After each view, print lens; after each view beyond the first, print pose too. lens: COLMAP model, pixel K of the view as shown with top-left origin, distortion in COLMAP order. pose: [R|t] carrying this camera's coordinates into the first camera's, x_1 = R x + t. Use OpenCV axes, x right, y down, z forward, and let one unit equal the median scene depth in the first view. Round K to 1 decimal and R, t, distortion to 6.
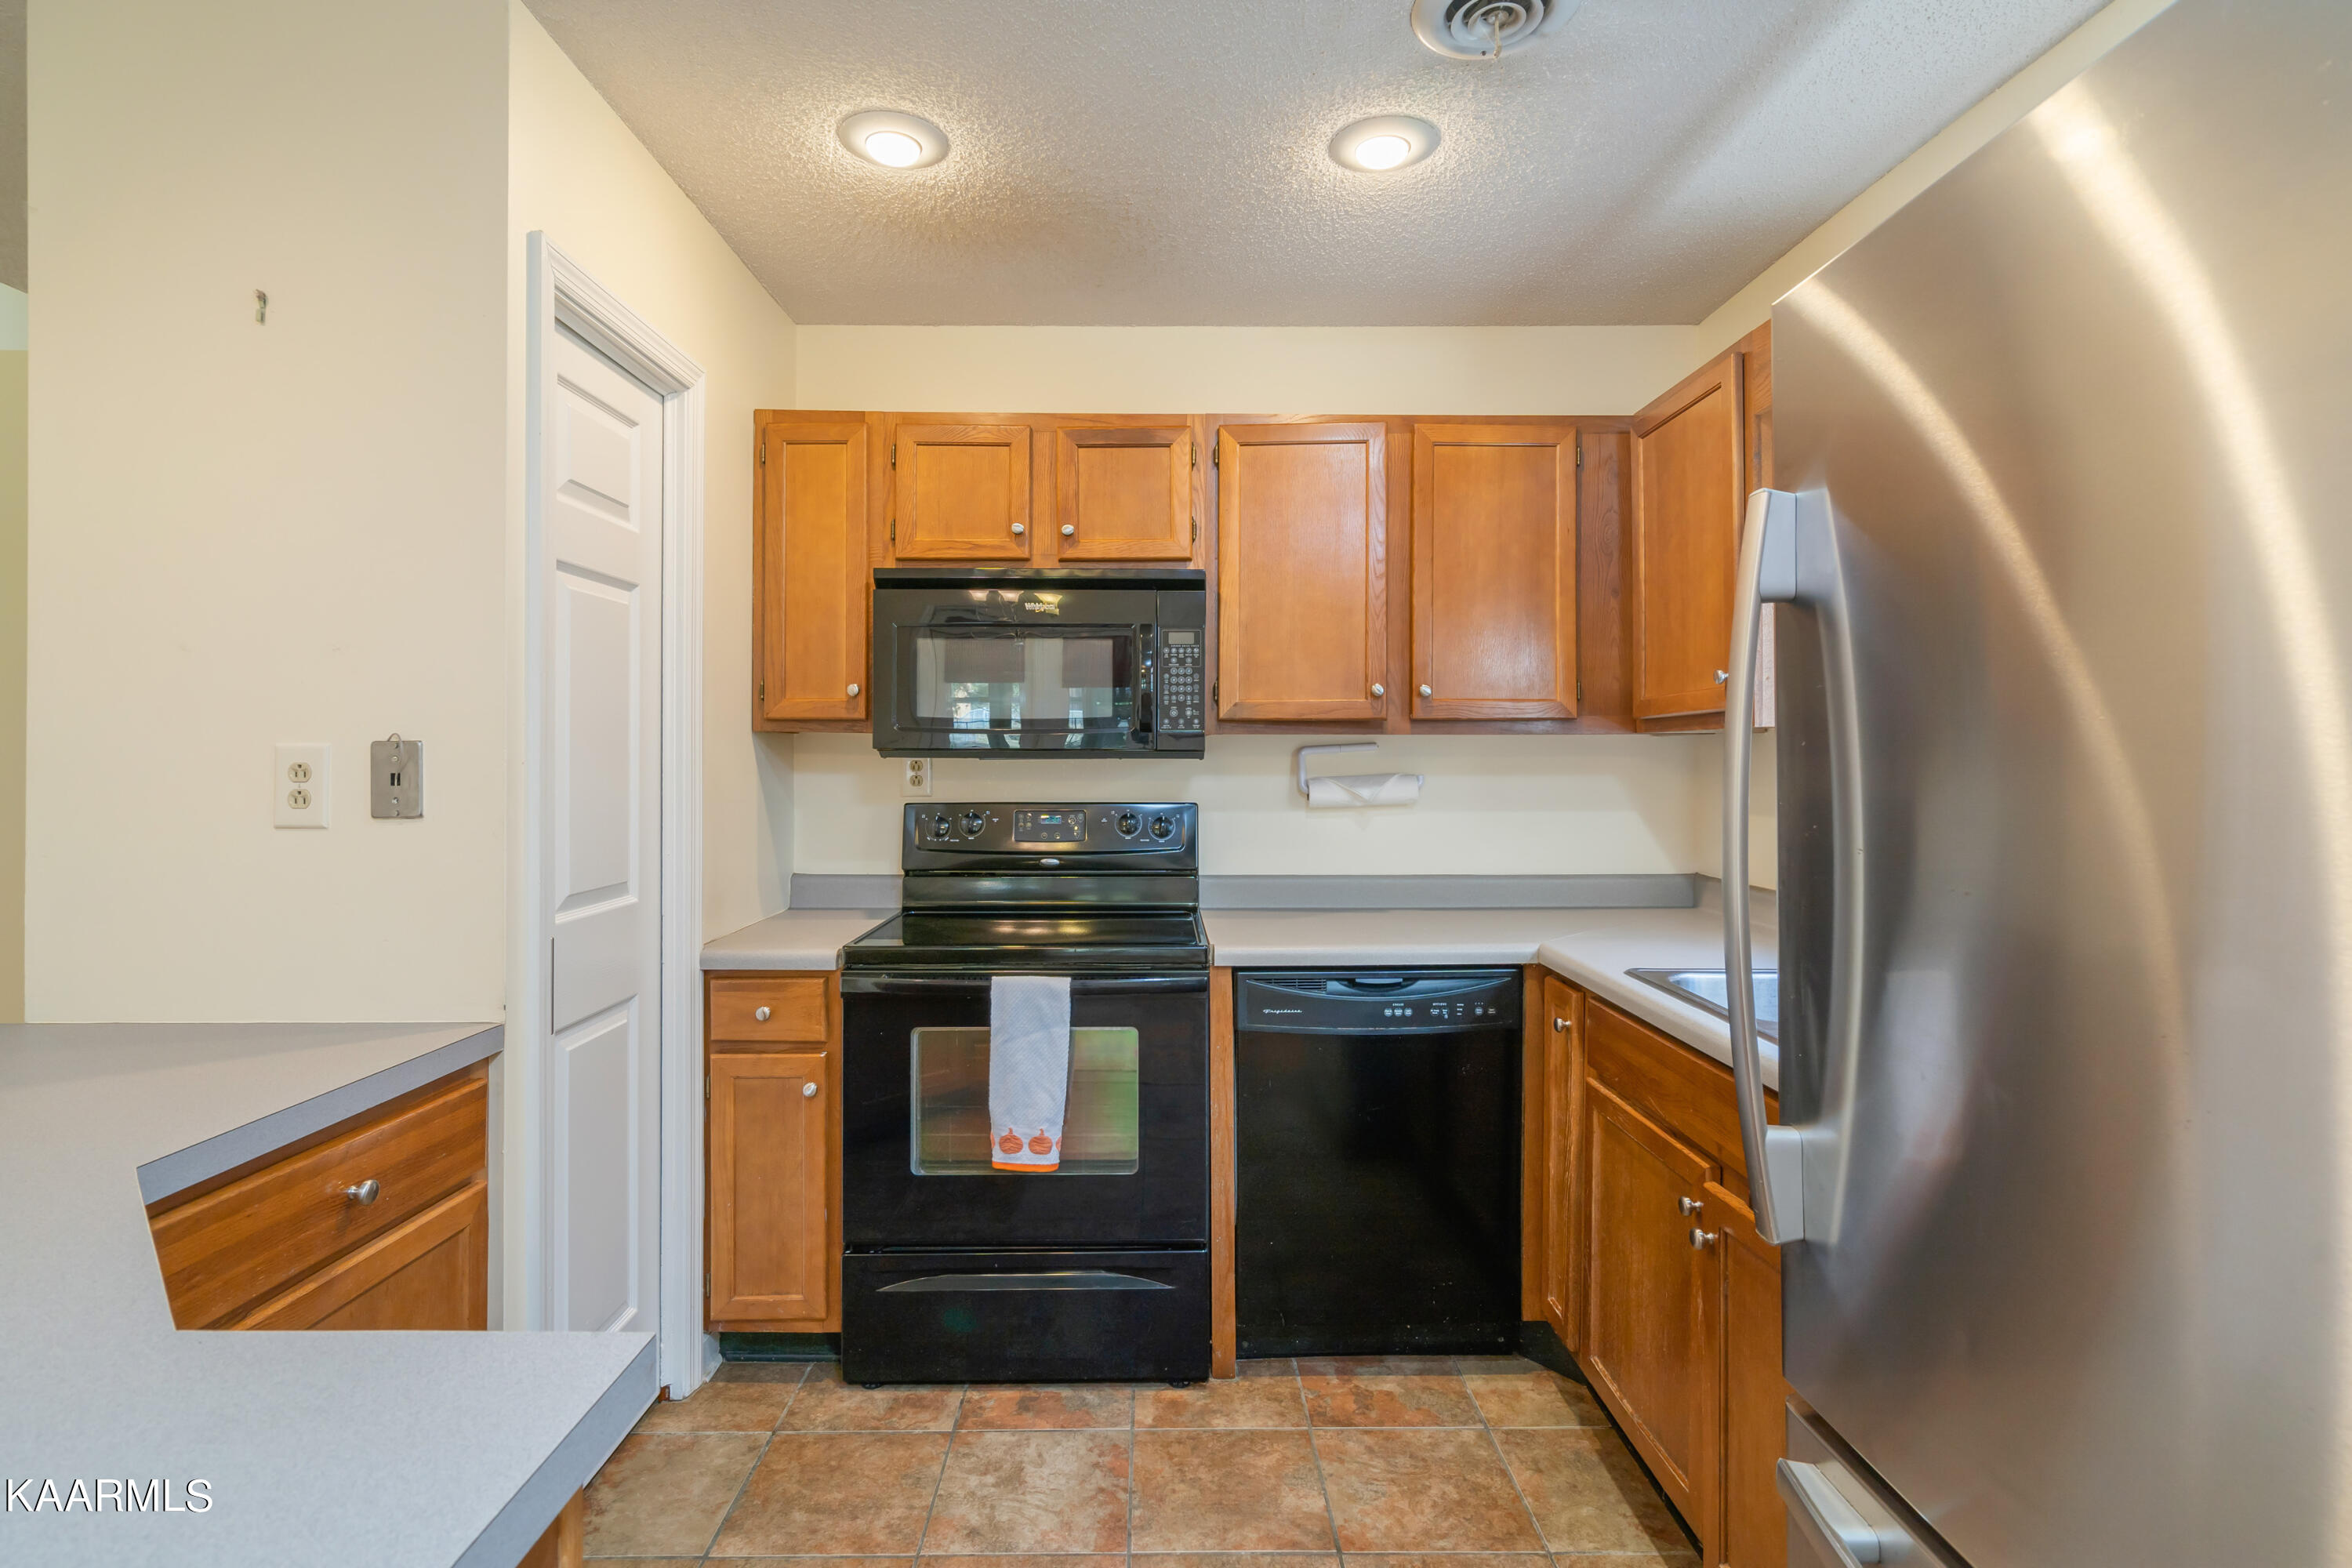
lens RADIAL K [[1128.6, 0, 1139.6], [0, 1128.6, 743.8], [0, 0, 1]] dist [0.003714, 0.000291]
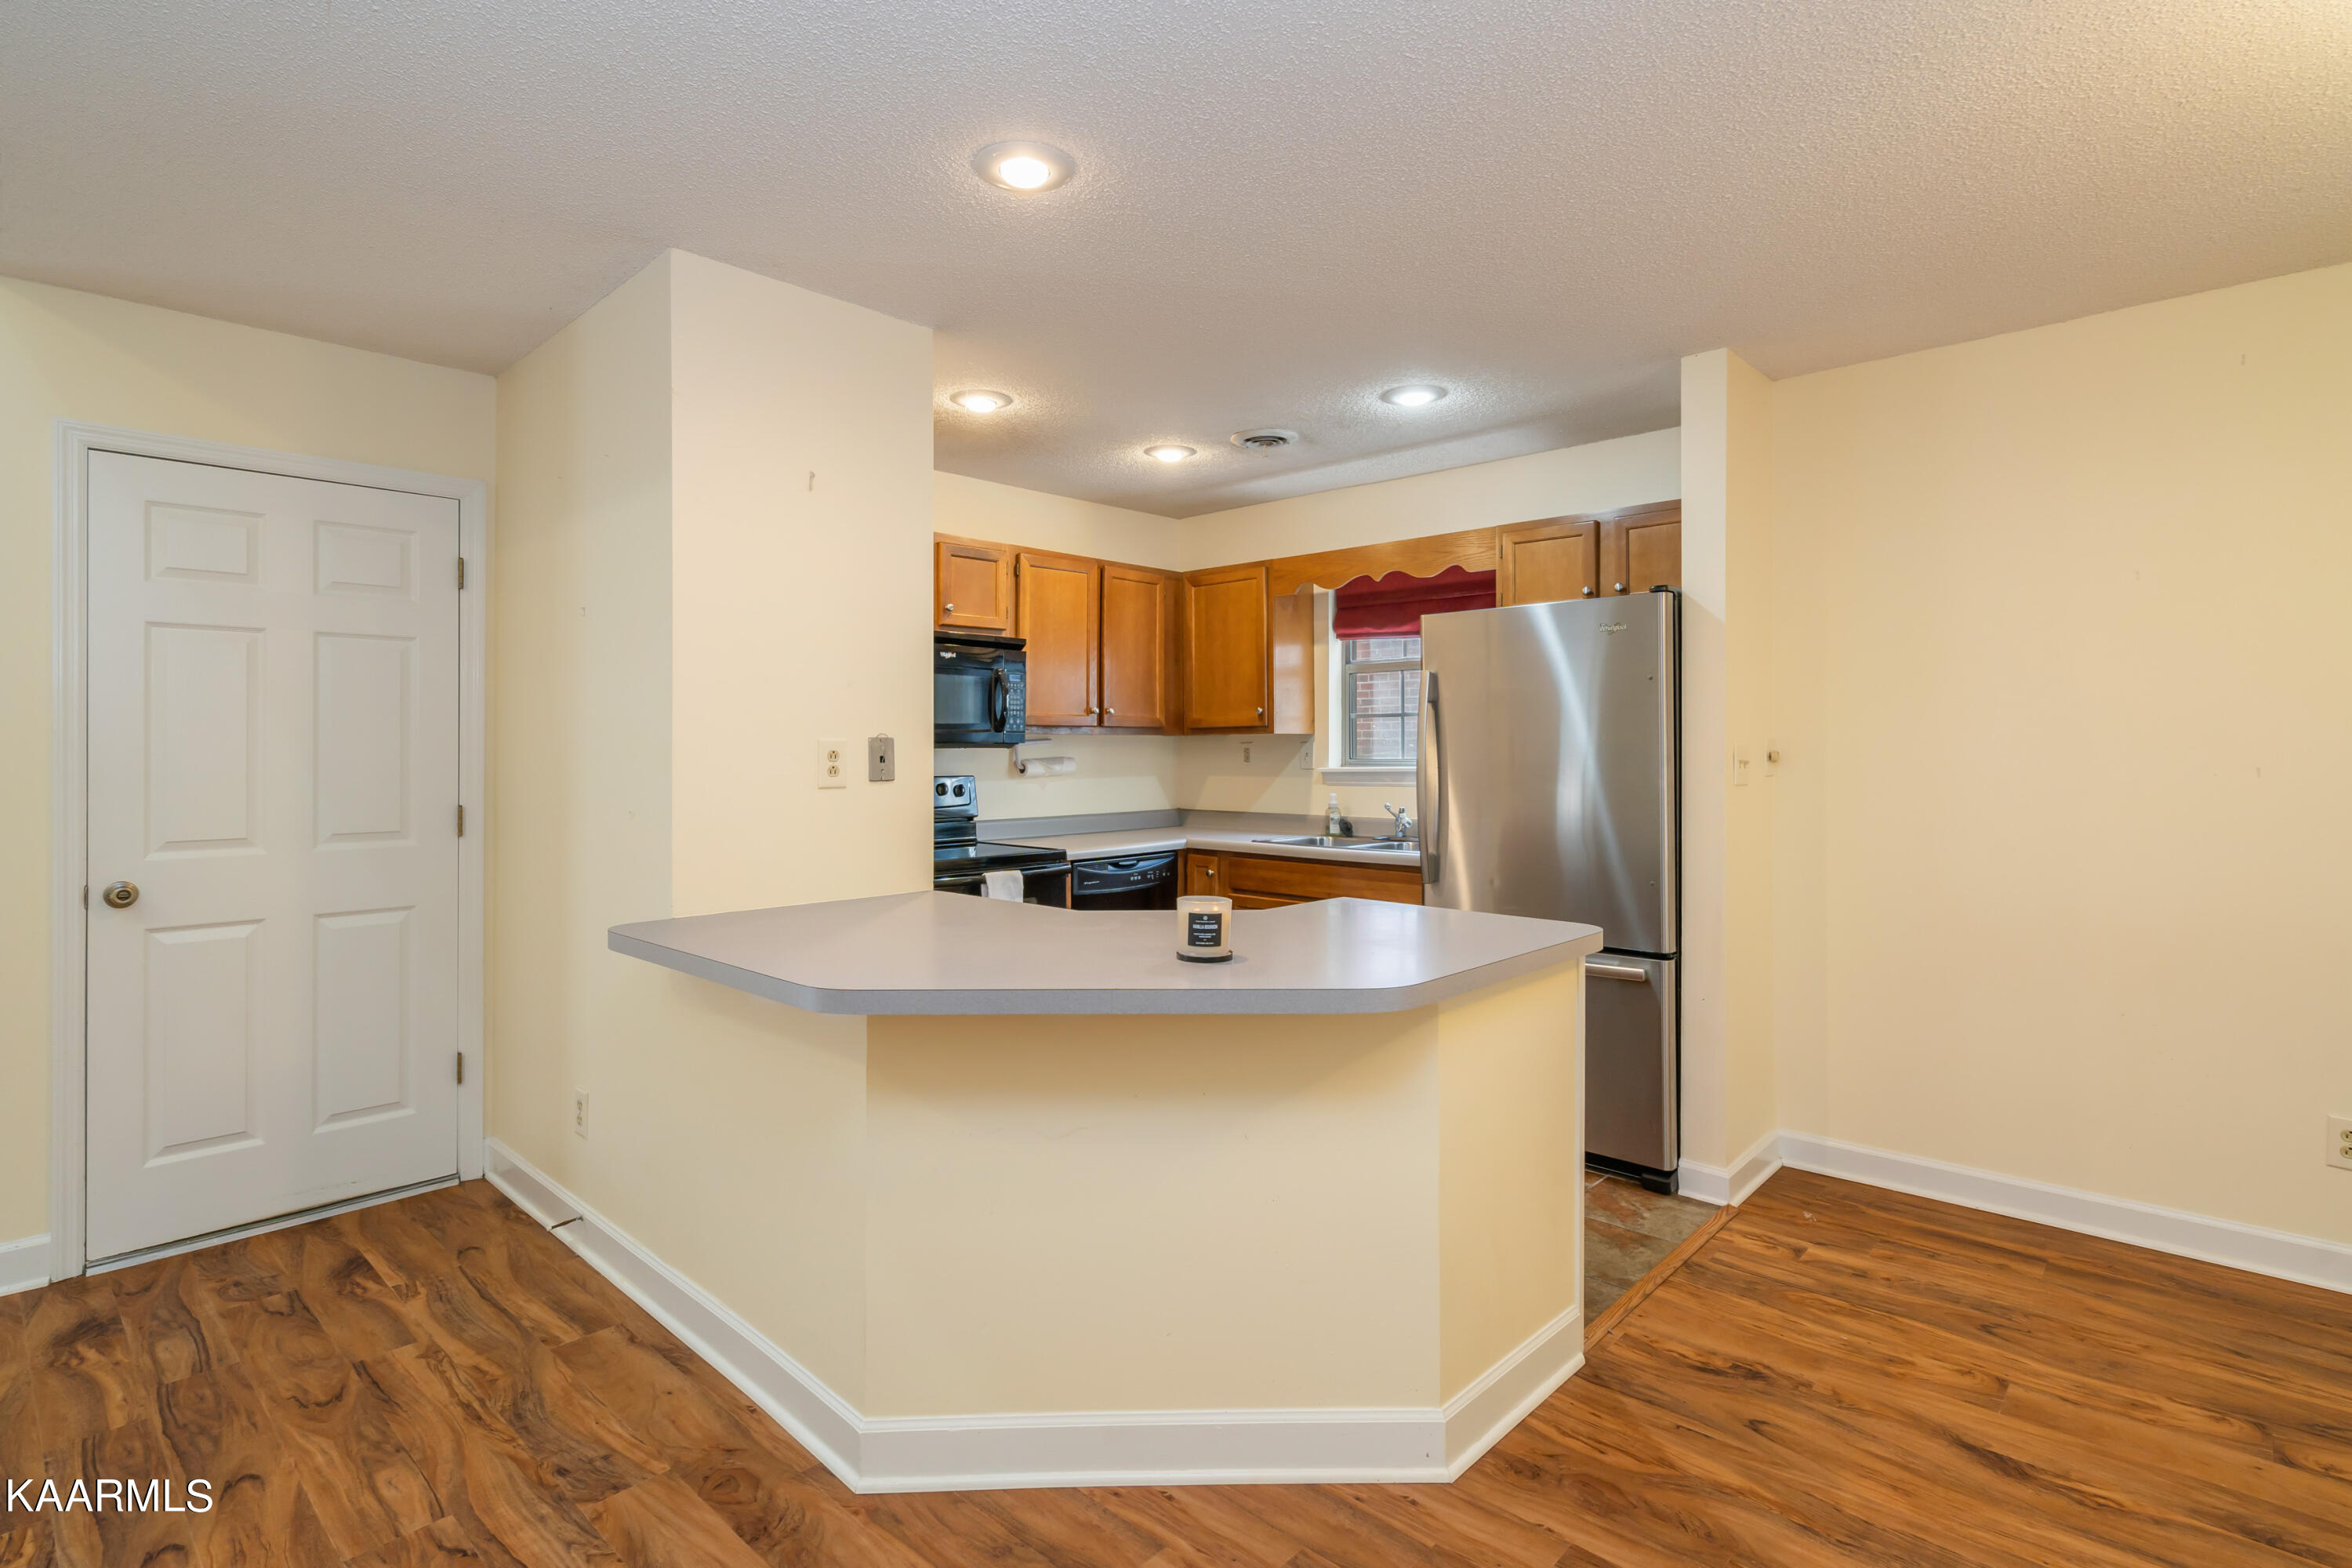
lens RADIAL K [[1128.6, 0, 1174.1], [0, 1128.6, 778.0], [0, 0, 1]] dist [0.003714, 0.000291]
pose [[0.684164, -0.017933, 0.729108, -1.133964], [-0.009880, 0.999378, 0.033851, -0.002593], [-0.729262, -0.030364, 0.683561, -0.376160]]
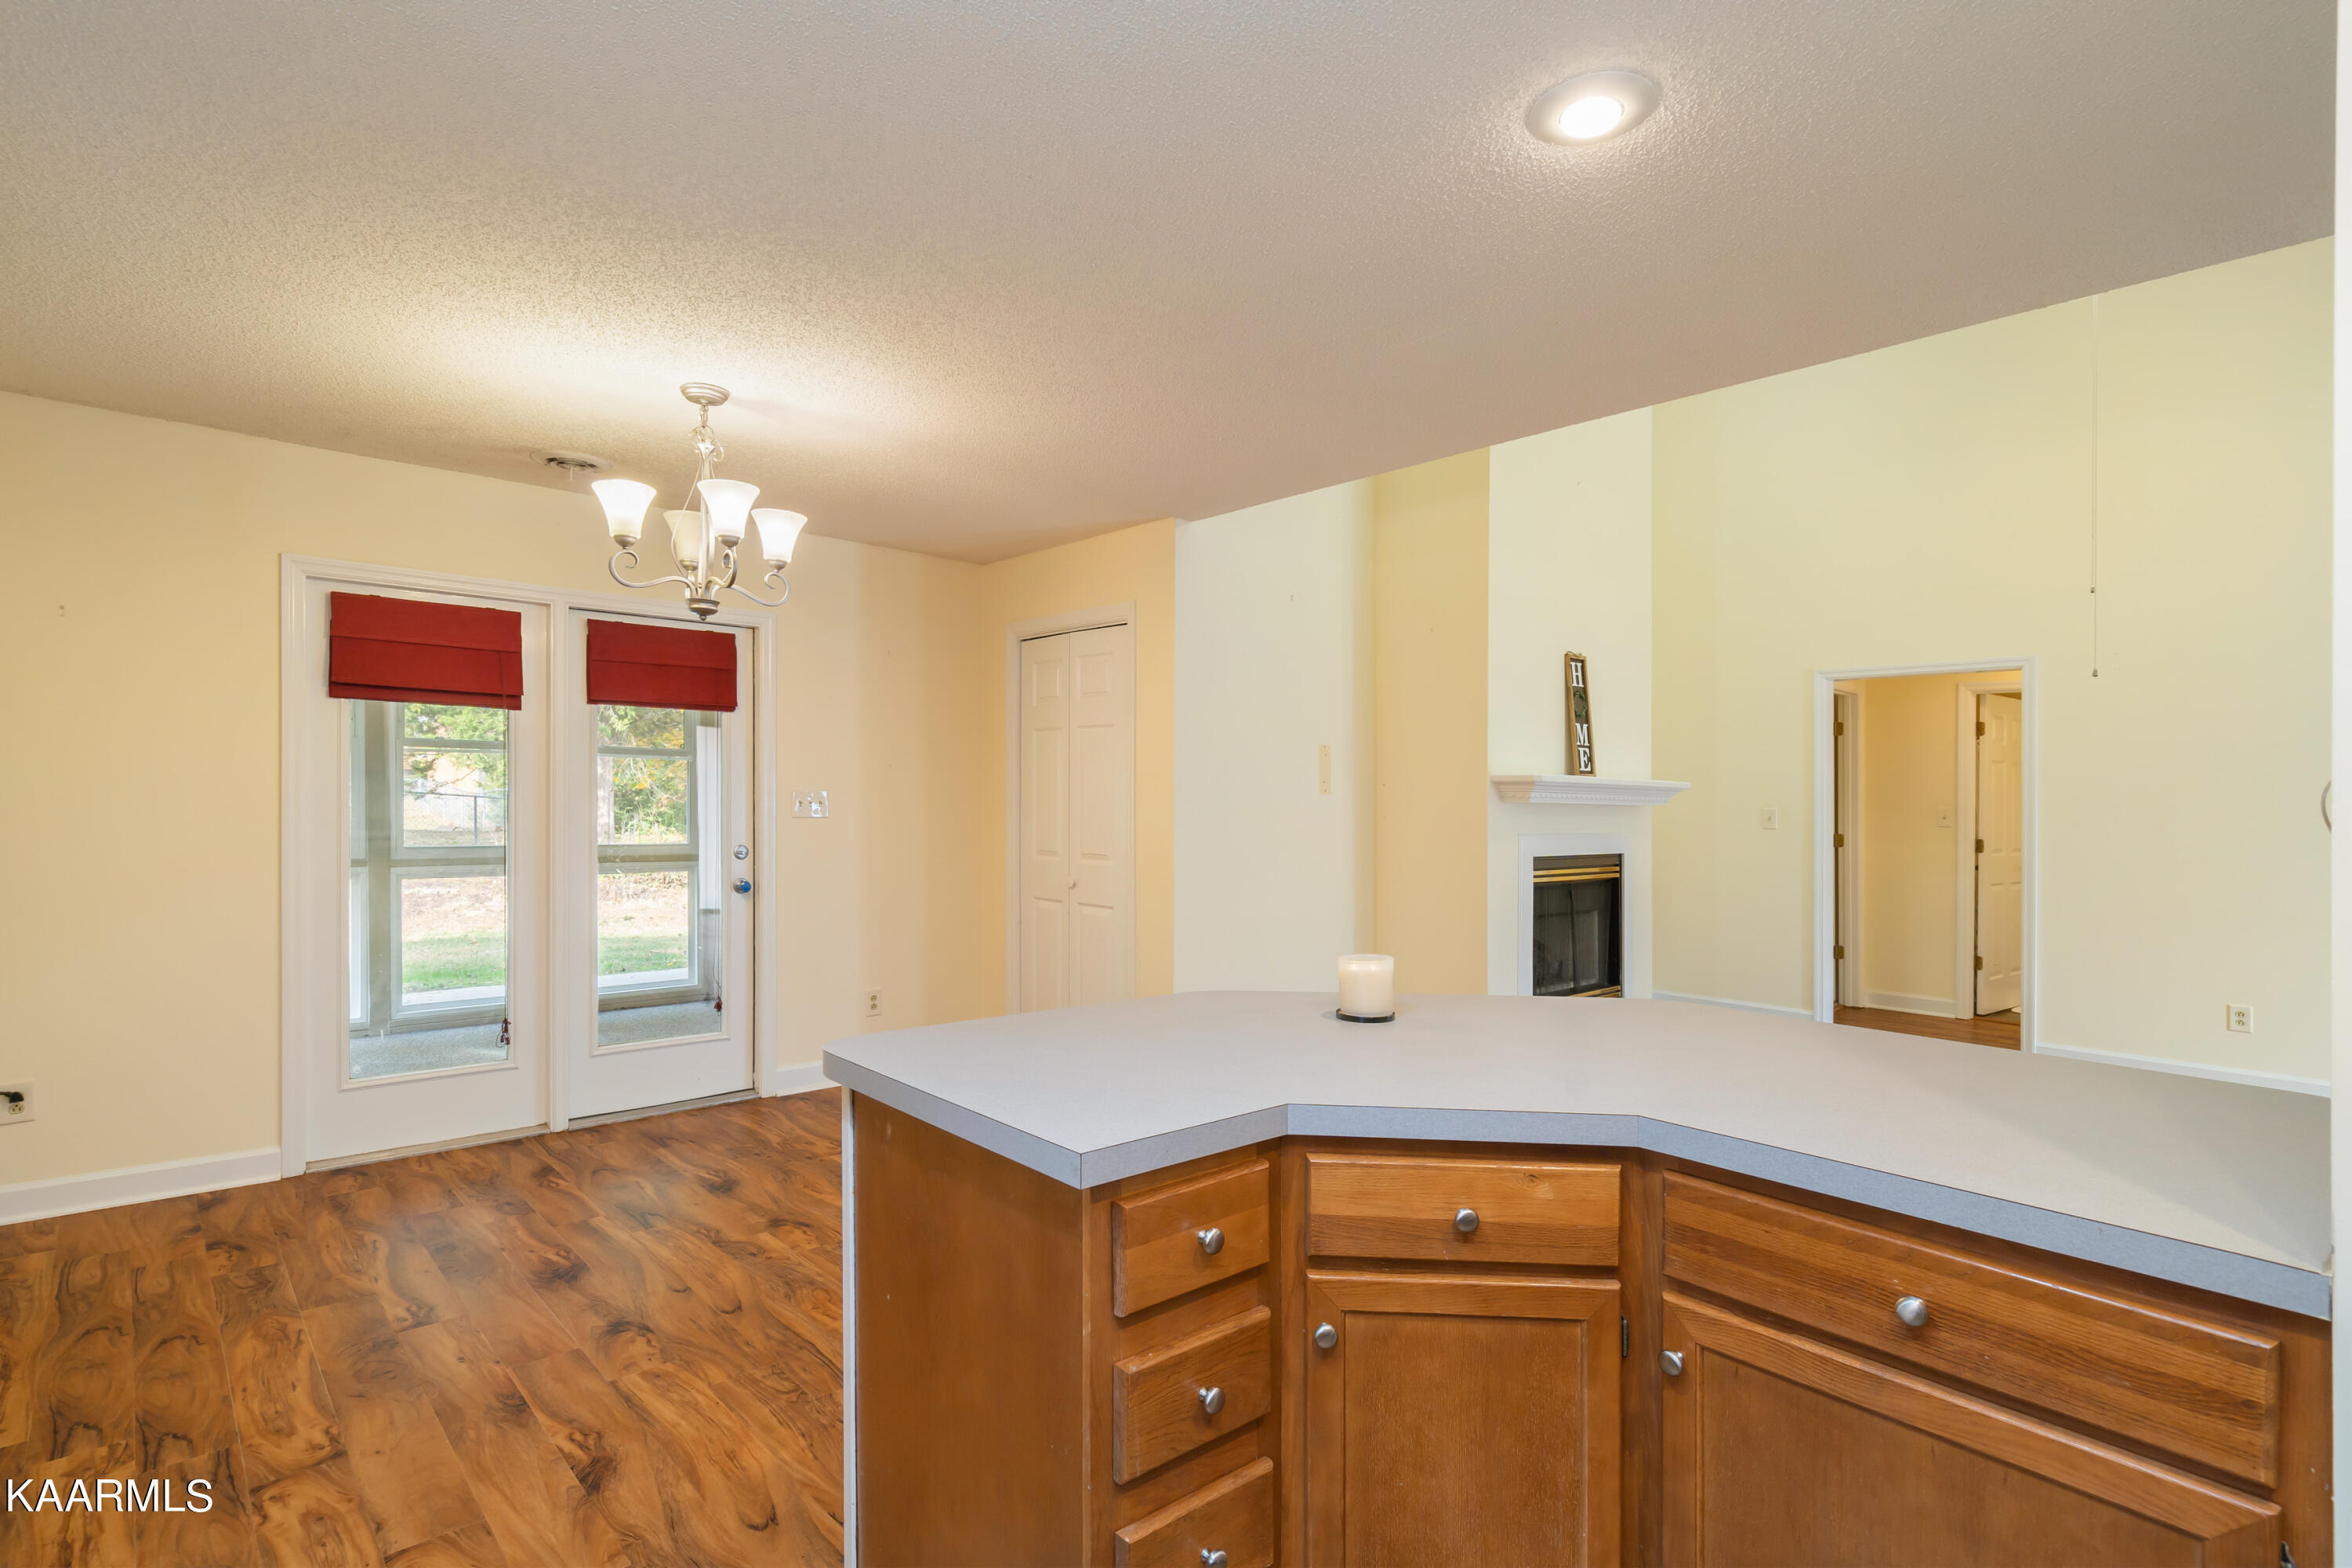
lens RADIAL K [[1128.6, 0, 1178.3], [0, 1128.6, 783.8], [0, 0, 1]] dist [0.003714, 0.000291]
pose [[-0.731928, -0.024166, -0.680953, 0.195935], [-0.009525, 0.999636, -0.025237, 0.008864], [0.681315, -0.011985, -0.731892, 0.719865]]
